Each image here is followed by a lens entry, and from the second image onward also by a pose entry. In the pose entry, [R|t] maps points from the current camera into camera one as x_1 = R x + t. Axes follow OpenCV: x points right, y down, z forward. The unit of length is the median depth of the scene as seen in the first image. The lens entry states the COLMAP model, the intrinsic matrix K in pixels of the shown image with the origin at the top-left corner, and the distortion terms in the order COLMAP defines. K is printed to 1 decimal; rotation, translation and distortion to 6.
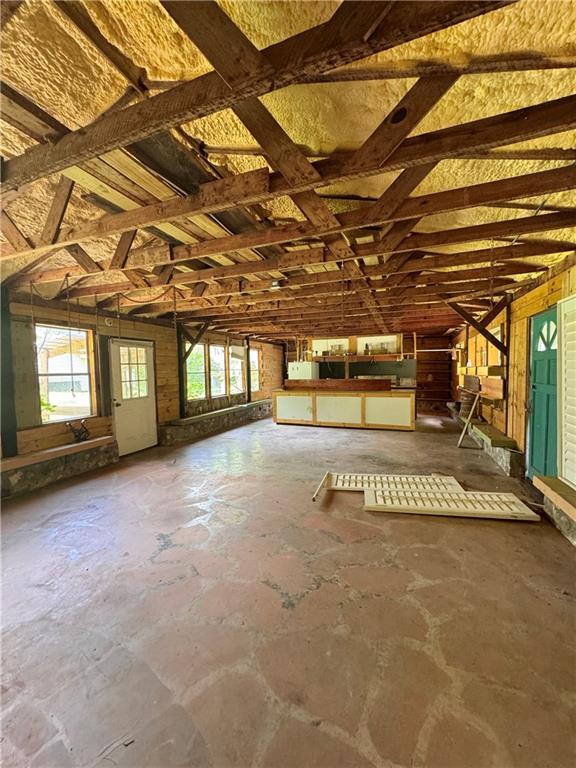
lens RADIAL K [[306.6, 0, 290.2], [0, 306.6, 384.5], [0, 0, 1]] dist [-0.001892, -0.000119]
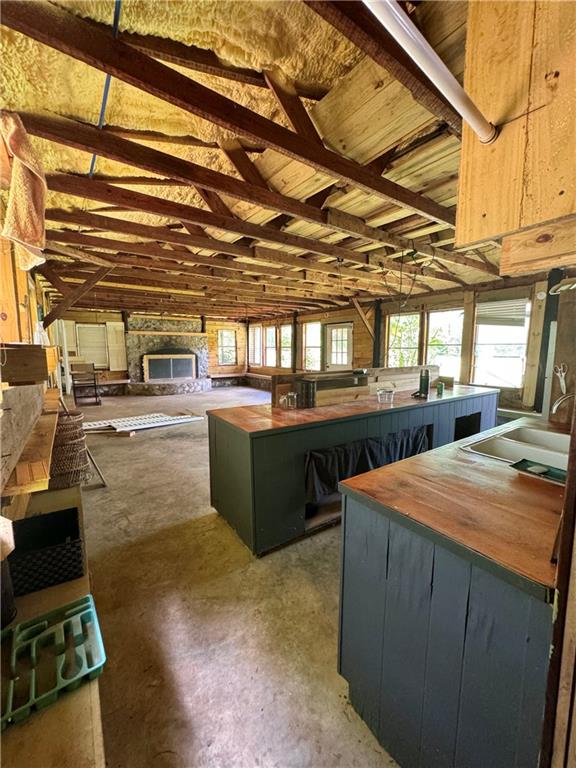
lens RADIAL K [[306.6, 0, 286.0], [0, 306.6, 384.1], [0, 0, 1]] dist [-0.001892, -0.000119]
pose [[-0.564603, 0.116555, -0.817092, 1.420619], [-0.030119, 0.986410, 0.161519, -0.156824], [0.824813, 0.115804, -0.553419, 2.782639]]
